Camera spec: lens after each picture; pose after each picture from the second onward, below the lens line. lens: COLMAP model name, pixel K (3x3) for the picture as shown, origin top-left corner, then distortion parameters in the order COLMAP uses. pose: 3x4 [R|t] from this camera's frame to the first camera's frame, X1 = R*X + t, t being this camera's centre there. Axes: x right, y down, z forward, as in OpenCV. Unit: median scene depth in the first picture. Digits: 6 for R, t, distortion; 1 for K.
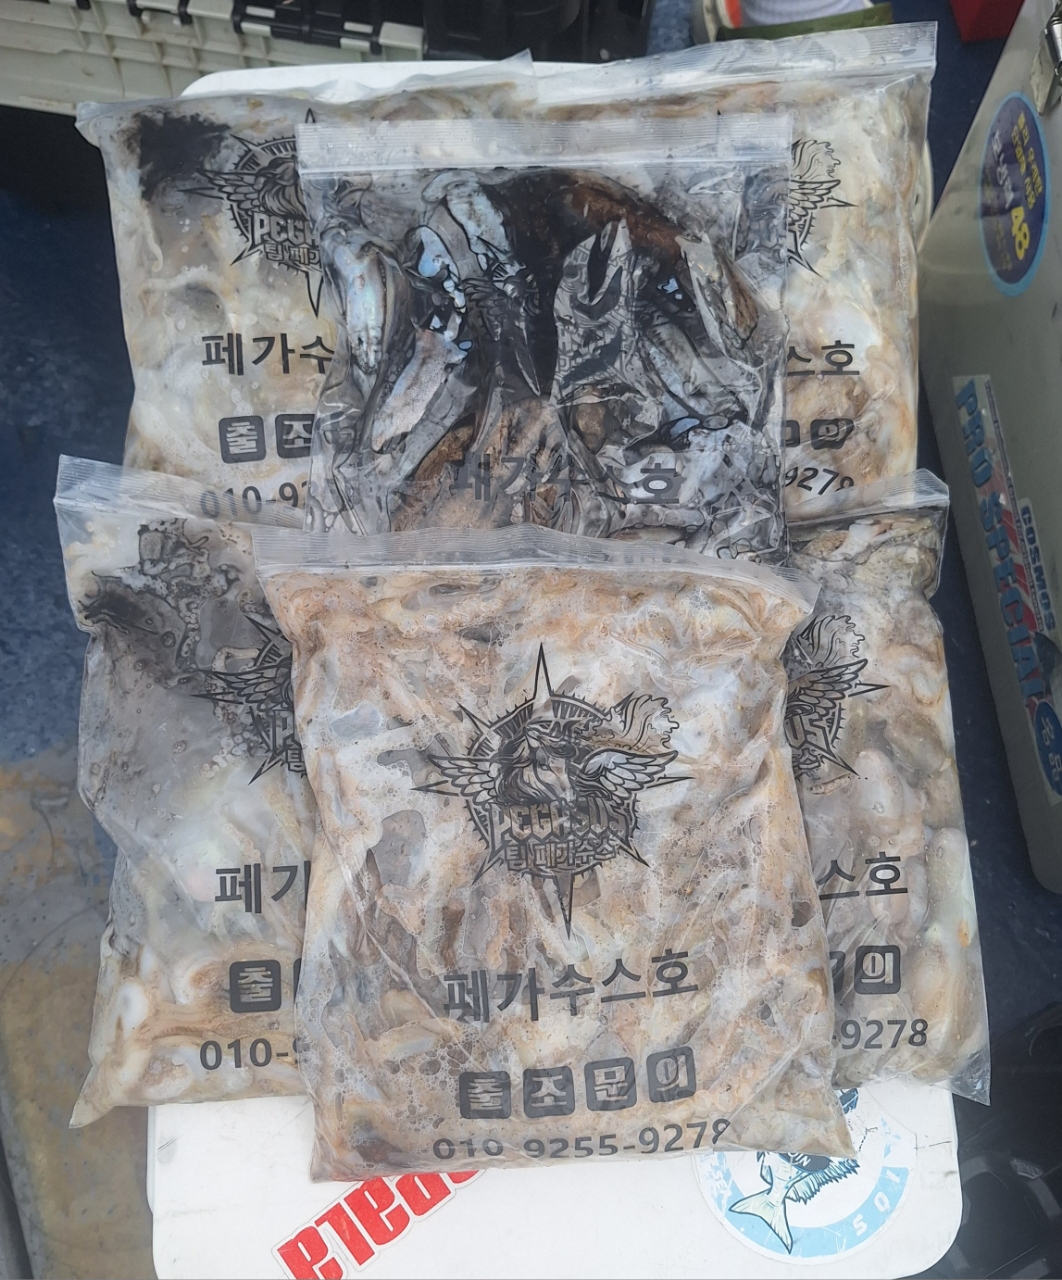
lens RADIAL K [[1308.0, 0, 528.9], [0, 1308.0, 640.8], [0, 0, 1]] dist [0.043532, 0.000000]
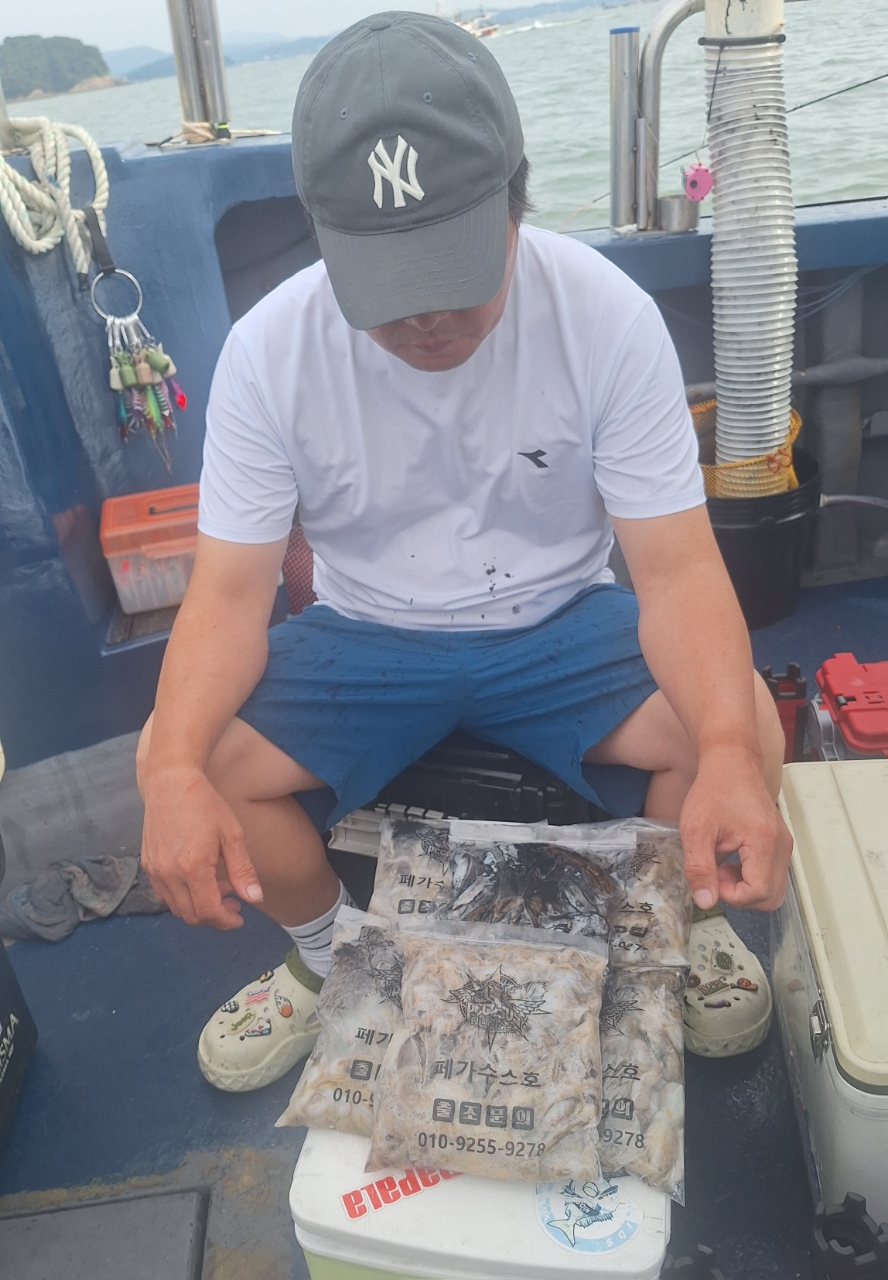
lens RADIAL K [[870.7, 0, 443.9], [0, 870.7, 639.1], [0, 0, 1]] dist [-0.000207, -0.000002]
pose [[0.966960, -0.001359, -0.254925, 0.342053], [-0.184392, 0.686788, -0.703080, 0.784112], [0.176035, 0.726856, 0.663846, -0.617425]]
